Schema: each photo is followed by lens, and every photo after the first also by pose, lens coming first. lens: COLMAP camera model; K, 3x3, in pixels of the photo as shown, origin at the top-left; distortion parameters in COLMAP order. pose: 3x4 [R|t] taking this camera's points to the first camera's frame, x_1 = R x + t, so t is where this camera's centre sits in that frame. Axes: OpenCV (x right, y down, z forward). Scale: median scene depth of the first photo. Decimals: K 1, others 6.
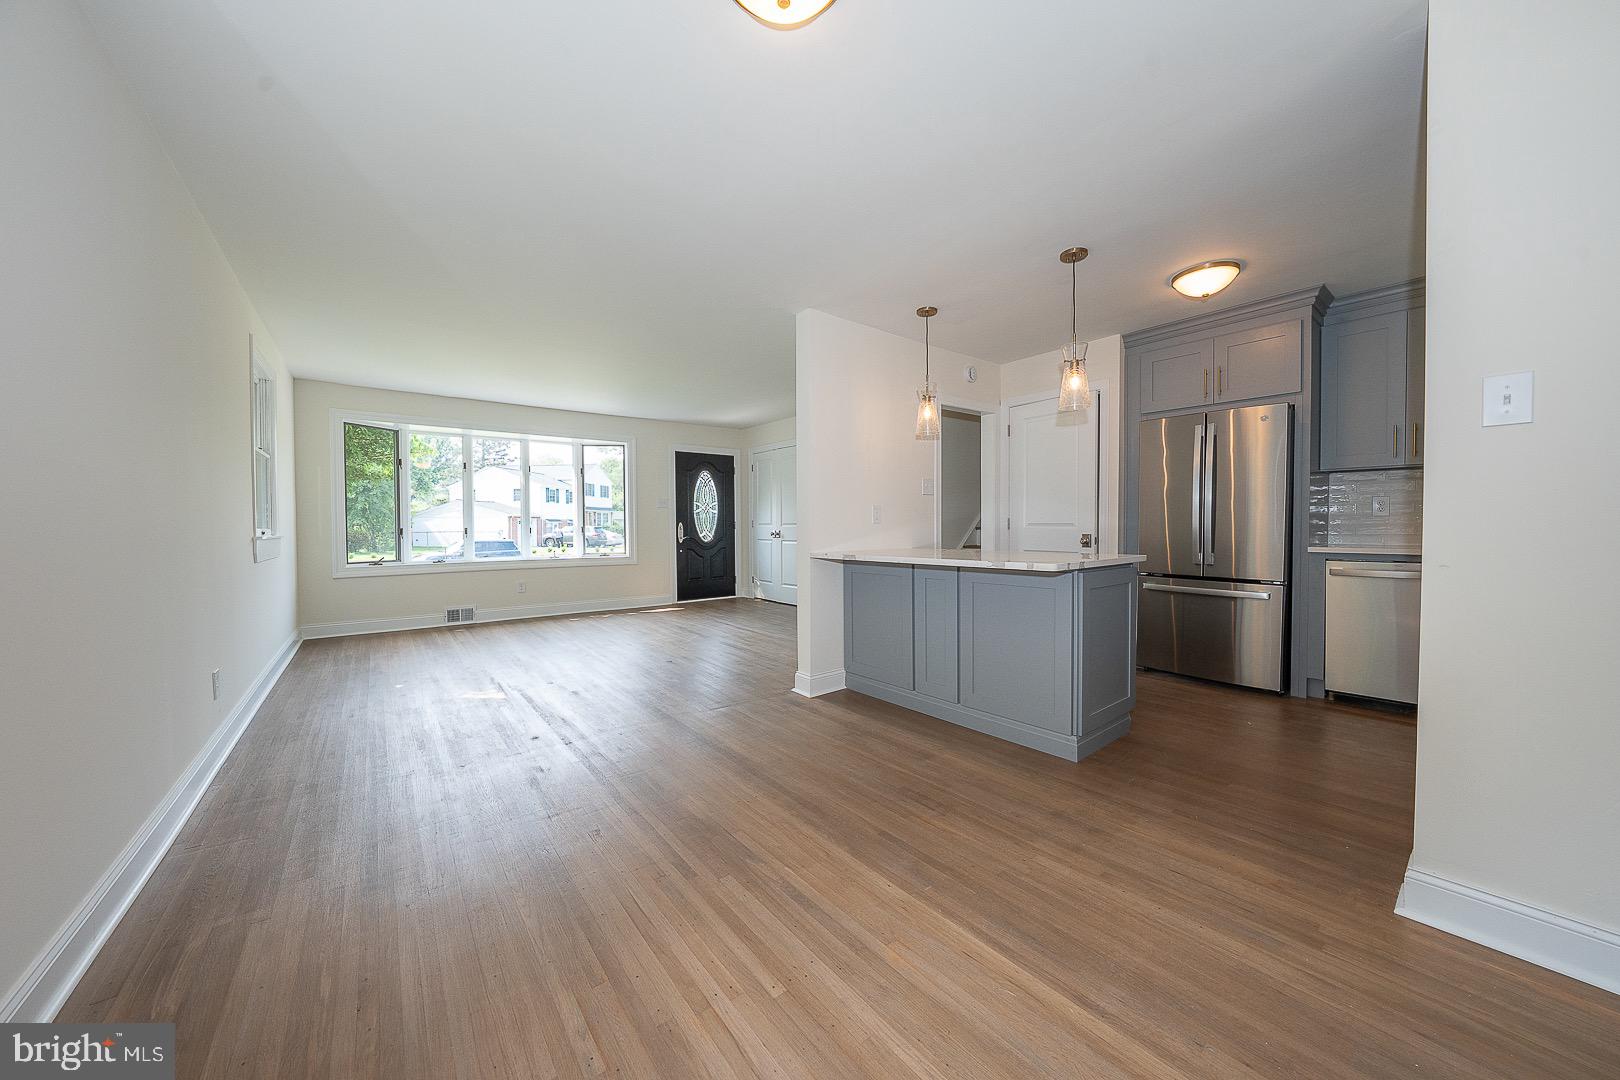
lens RADIAL K [[556.9, 0, 817.1], [0, 556.9, 533.1], [0, 0, 1]] dist [-0.018557, 0.002252]
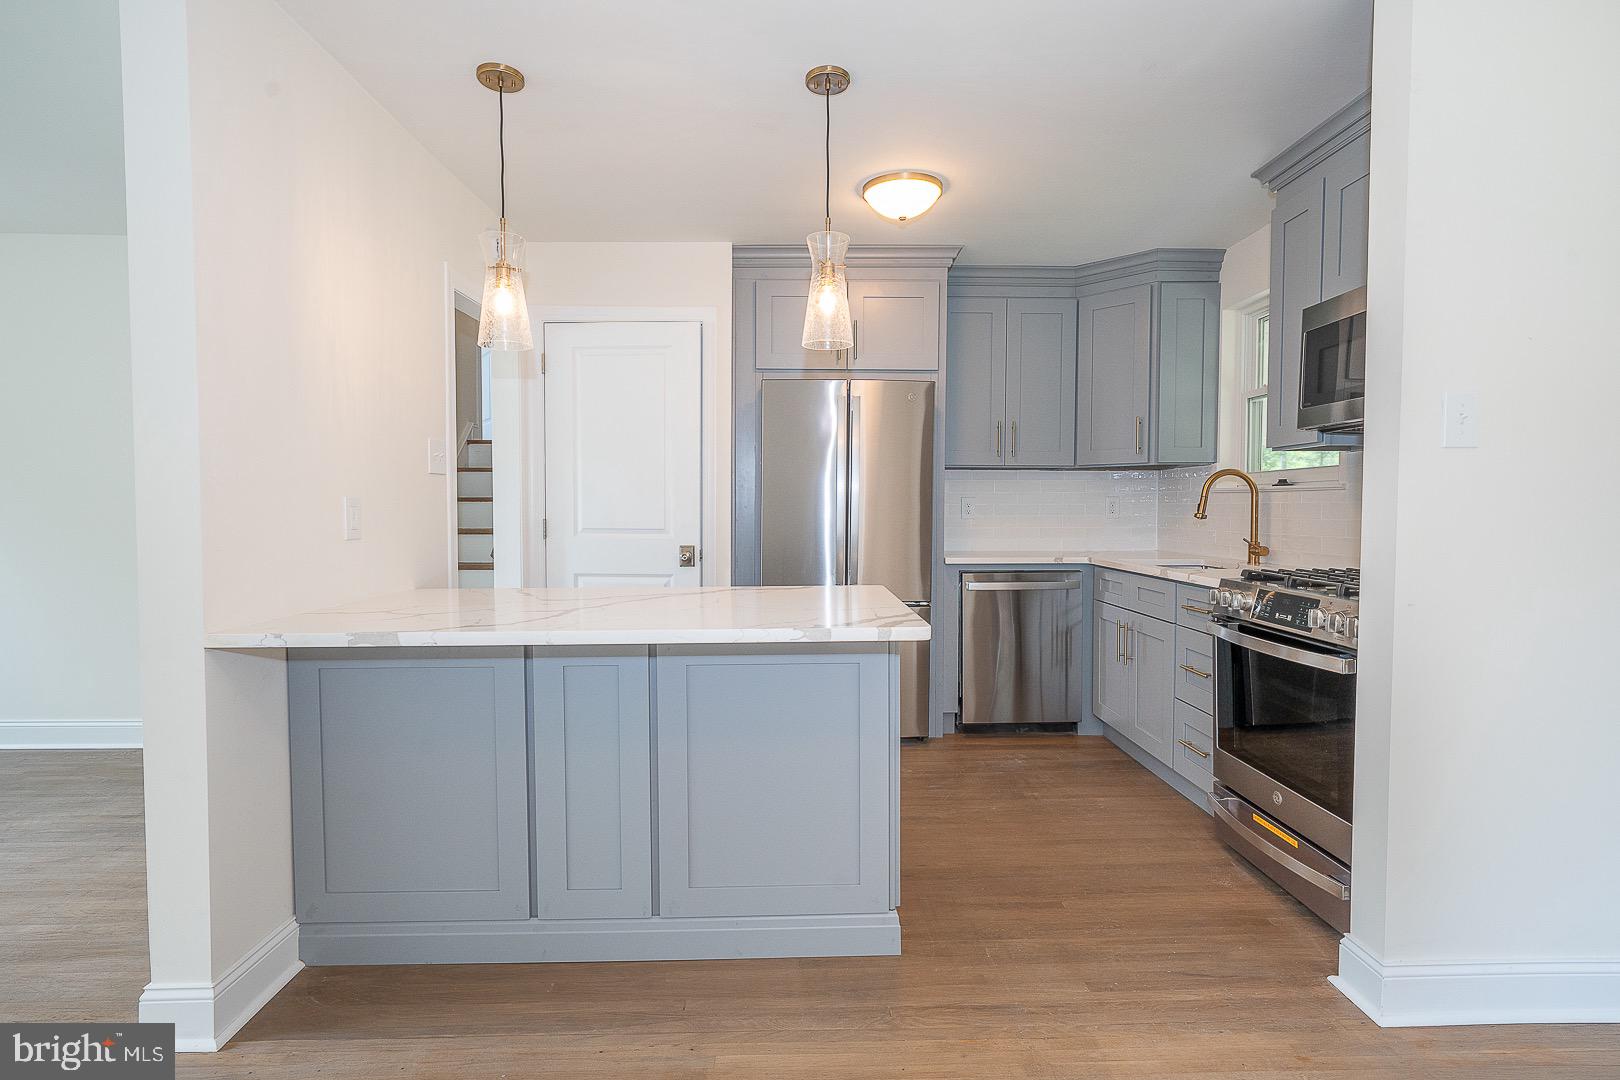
lens RADIAL K [[791.5, 0, 812.9], [0, 791.5, 531.3], [0, 0, 1]] dist [0.013038, -0.002034]
pose [[0.619597, -0.017049, 0.784735, -0.080121], [0.012519, 0.999852, 0.011838, -0.013964], [-0.784820, 0.002489, 0.619719, 0.189532]]
